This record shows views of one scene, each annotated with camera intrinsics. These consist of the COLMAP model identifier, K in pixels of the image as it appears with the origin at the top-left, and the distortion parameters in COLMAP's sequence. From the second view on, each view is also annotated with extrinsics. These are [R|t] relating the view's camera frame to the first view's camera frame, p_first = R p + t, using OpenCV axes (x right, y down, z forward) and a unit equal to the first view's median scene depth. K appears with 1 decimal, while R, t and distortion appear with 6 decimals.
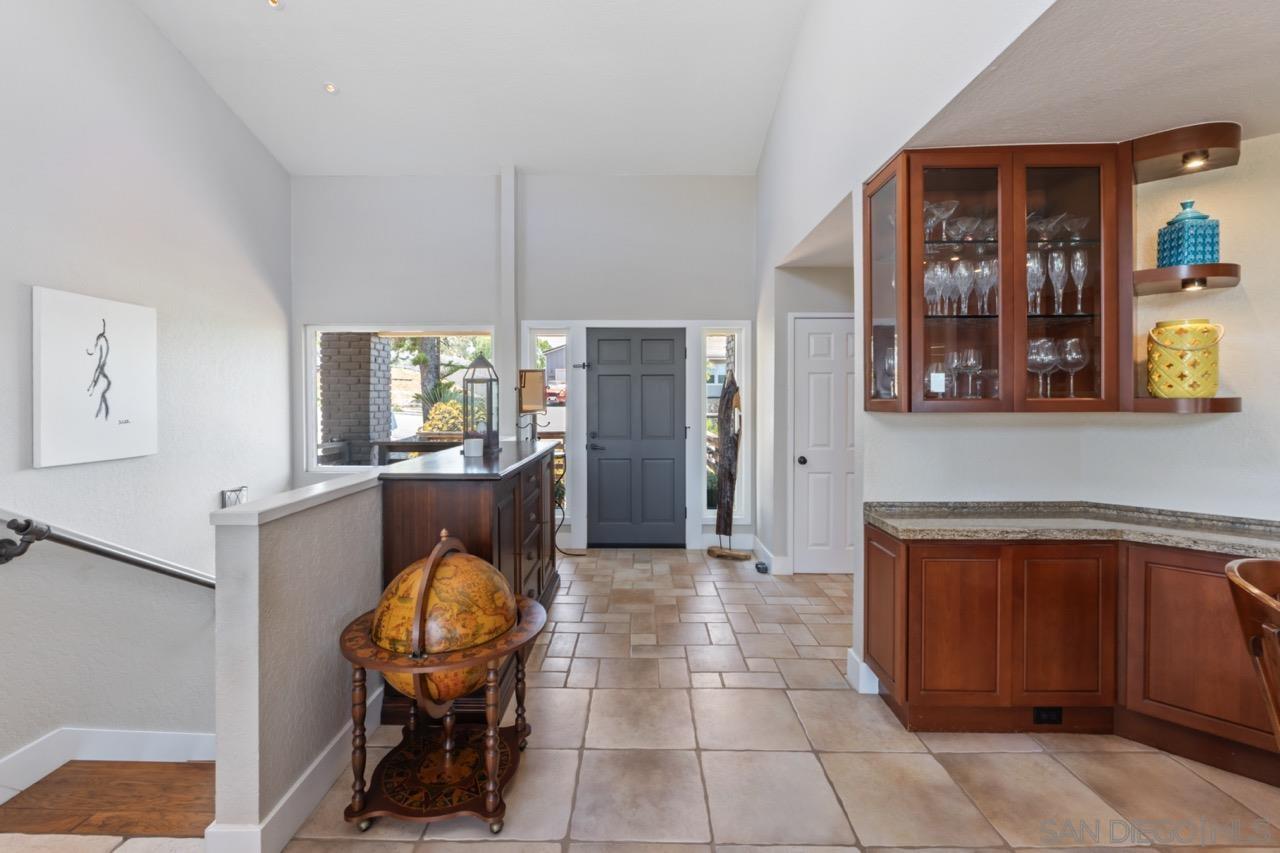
lens RADIAL K [[544.8, 0, 639.3], [0, 544.8, 417.4], [0, 0, 1]] dist [-0.008122, -0.000271]
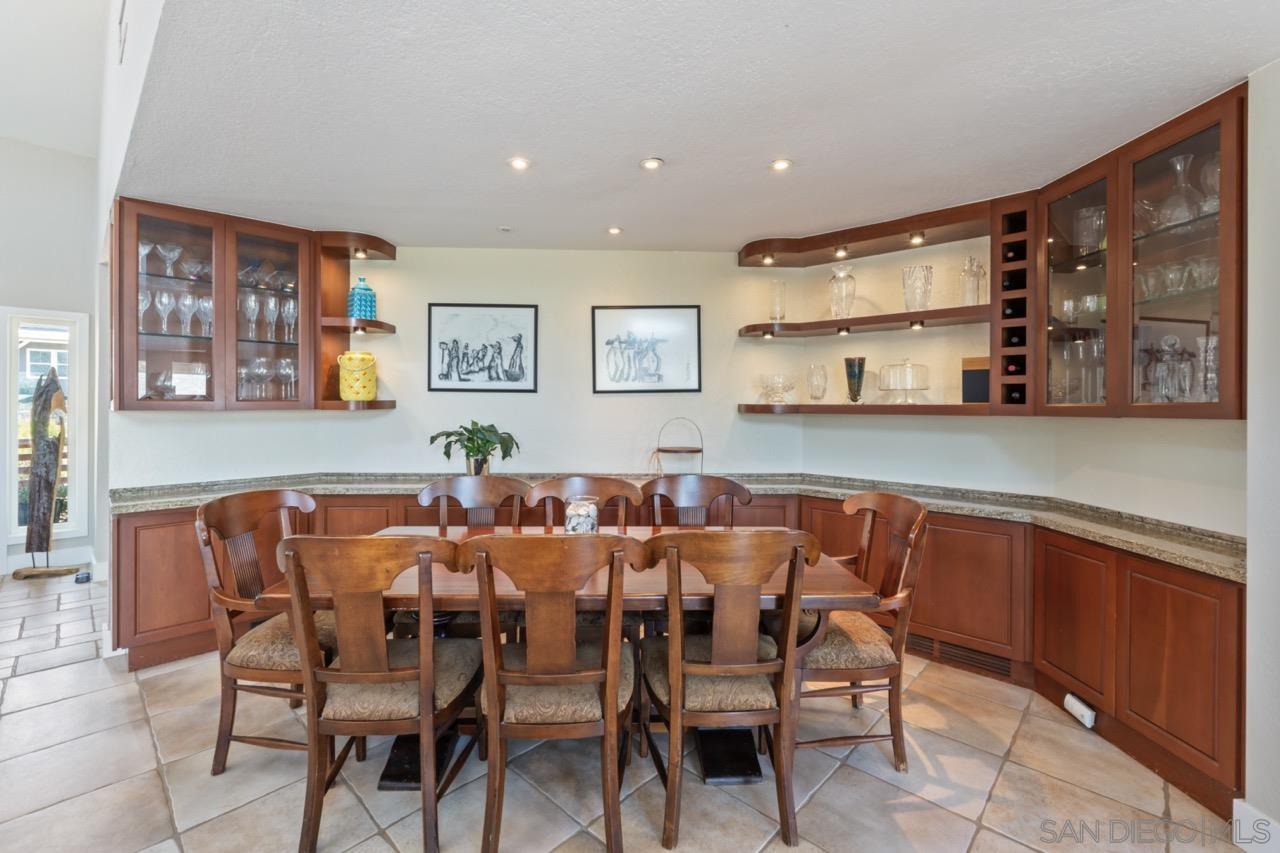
lens RADIAL K [[544.8, 0, 651.8], [0, 544.8, 408.2], [0, 0, 1]] dist [-0.008122, -0.000271]
pose [[0.675998, -0.001970, 0.736901, 0.396349], [0.014443, 0.999840, -0.010576, 0.014685], [-0.736762, 0.017792, 0.675918, -0.688530]]
